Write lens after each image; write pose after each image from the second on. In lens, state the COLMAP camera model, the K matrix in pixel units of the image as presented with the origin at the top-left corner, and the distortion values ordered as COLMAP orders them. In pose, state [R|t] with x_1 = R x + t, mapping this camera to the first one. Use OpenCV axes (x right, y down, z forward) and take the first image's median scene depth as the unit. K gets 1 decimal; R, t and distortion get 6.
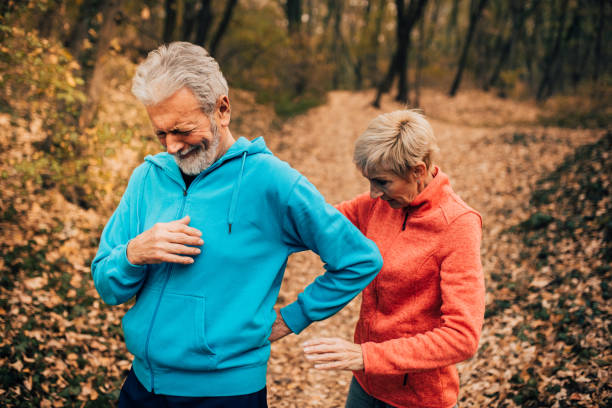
lens RADIAL K [[576.0, 0, 306.0], [0, 576.0, 204.0], [0, 0, 1]] dist [-0.073128, 0.105681]
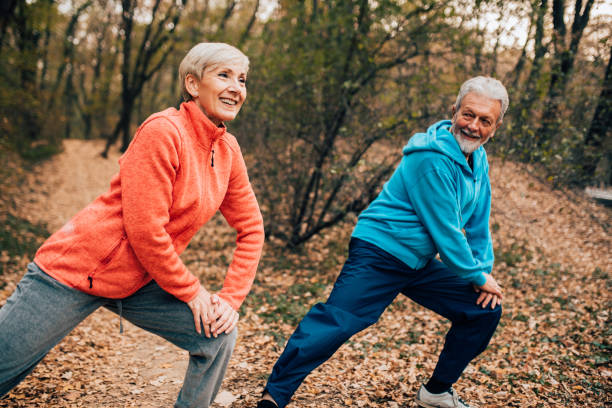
lens RADIAL K [[576.0, 0, 306.0], [0, 576.0, 204.0], [0, 0, 1]] dist [-0.073128, 0.105681]
pose [[0.894135, 0.026181, 0.447032, -0.054620], [0.009654, 0.996930, -0.077695, 0.053192], [-0.447694, 0.073785, 0.891138, -0.426083]]
